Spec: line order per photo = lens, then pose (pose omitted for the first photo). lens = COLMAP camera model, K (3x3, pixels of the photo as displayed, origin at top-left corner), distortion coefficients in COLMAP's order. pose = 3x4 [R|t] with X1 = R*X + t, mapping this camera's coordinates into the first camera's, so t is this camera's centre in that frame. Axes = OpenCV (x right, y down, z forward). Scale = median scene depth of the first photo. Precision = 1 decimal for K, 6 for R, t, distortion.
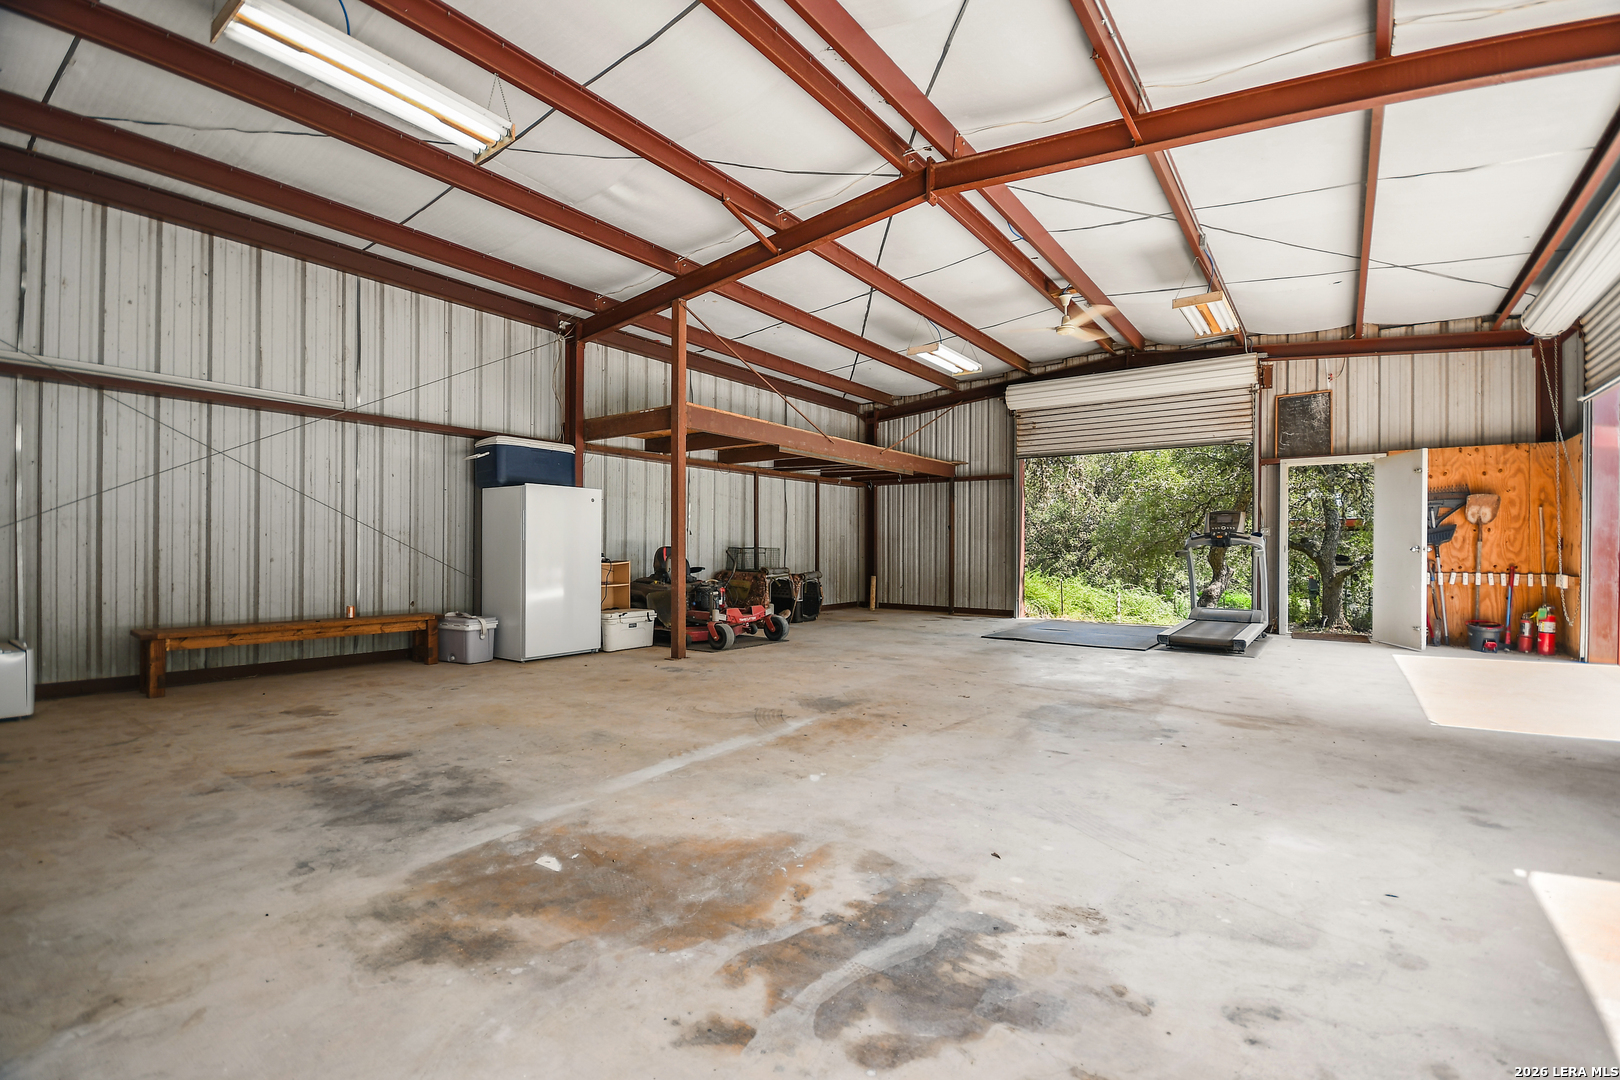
lens RADIAL K [[715.8, 0, 821.6], [0, 715.8, 547.2], [0, 0, 1]] dist [0.005765, -0.010982]
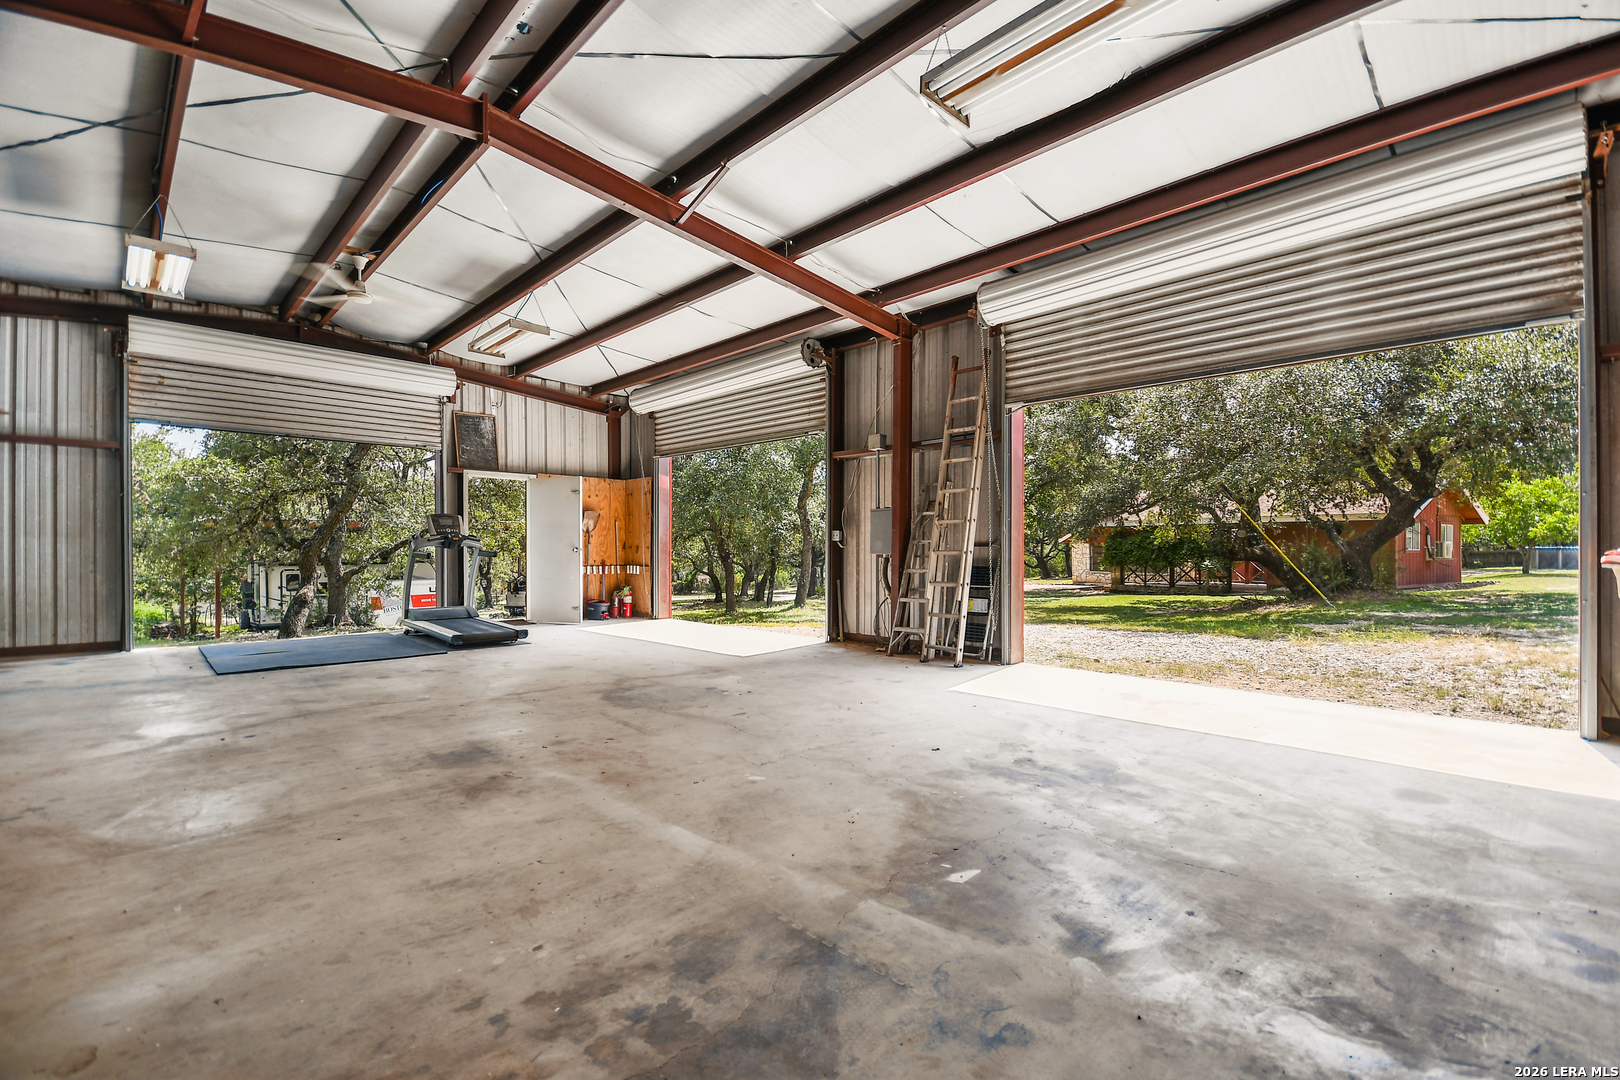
lens RADIAL K [[715.8, 0, 814.0], [0, 715.8, 551.0], [0, 0, 1]] dist [0.005765, -0.010982]
pose [[0.166325, -0.005170, 0.986058, -0.953016], [-0.000565, 0.999986, 0.005338, -0.005790], [-0.986071, -0.001445, 0.166319, 0.718908]]
